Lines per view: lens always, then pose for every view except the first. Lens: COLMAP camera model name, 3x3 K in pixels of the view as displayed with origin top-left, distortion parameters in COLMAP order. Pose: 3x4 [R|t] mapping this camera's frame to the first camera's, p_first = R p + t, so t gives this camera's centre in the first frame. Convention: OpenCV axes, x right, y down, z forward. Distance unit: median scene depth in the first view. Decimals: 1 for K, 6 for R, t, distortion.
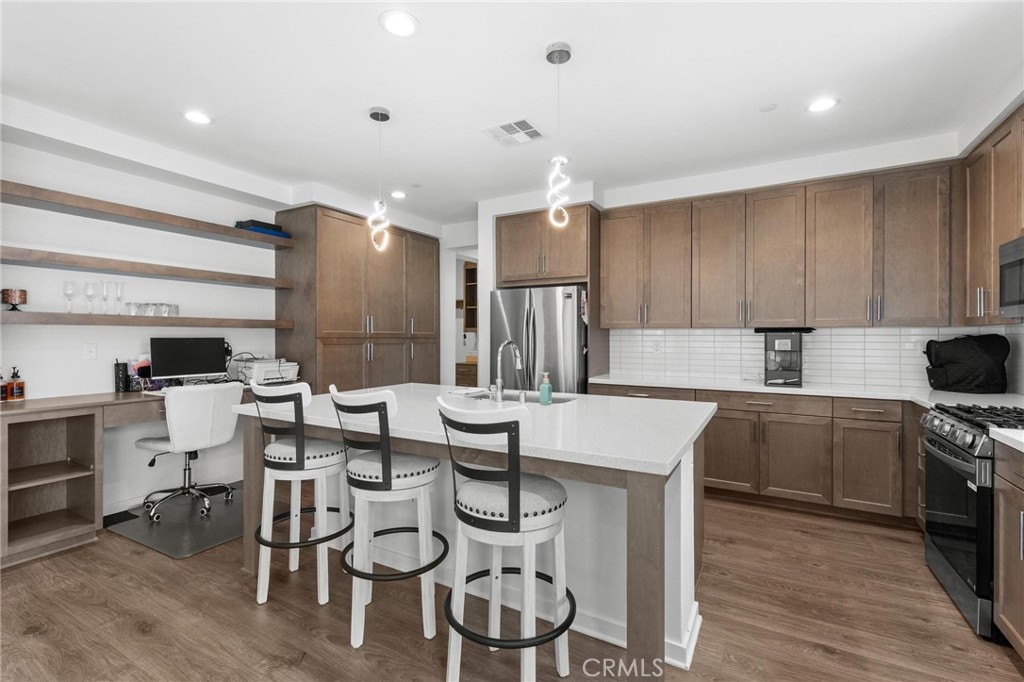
lens RADIAL K [[473.1, 0, 509.7], [0, 473.1, 337.0], [0, 0, 1]] dist [0.001229, 0.001220]
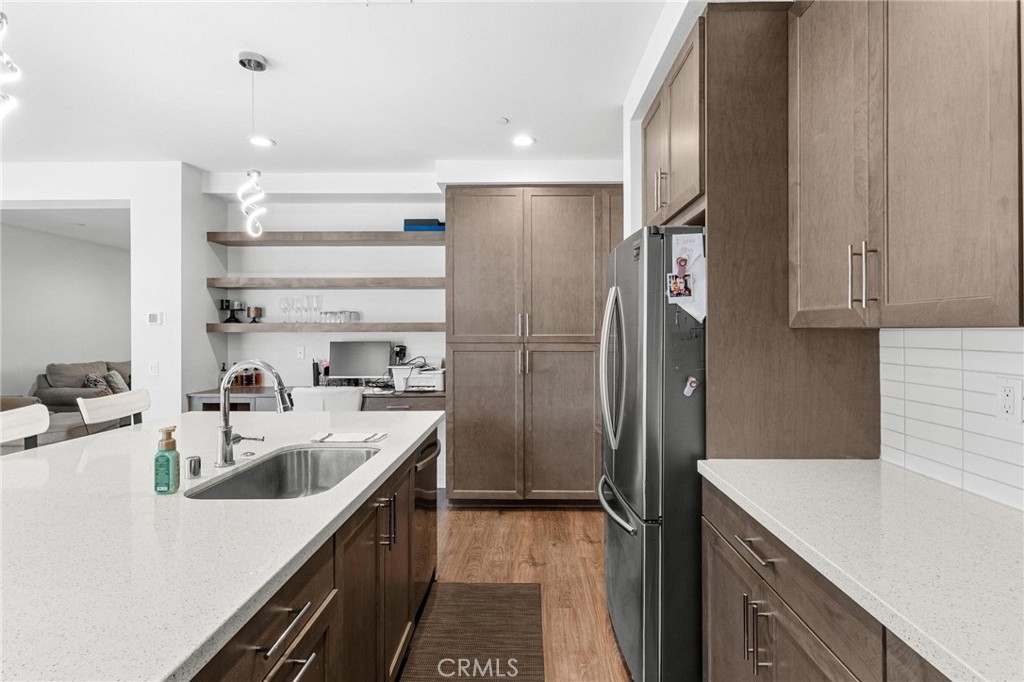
lens RADIAL K [[473.1, 0, 509.7], [0, 473.1, 337.0], [0, 0, 1]] dist [0.001229, 0.001220]
pose [[0.474900, 0.009436, -0.879989, 0.456299], [0.003188, 0.999918, 0.012442, -0.022259], [0.880034, -0.008714, 0.474830, 0.810963]]
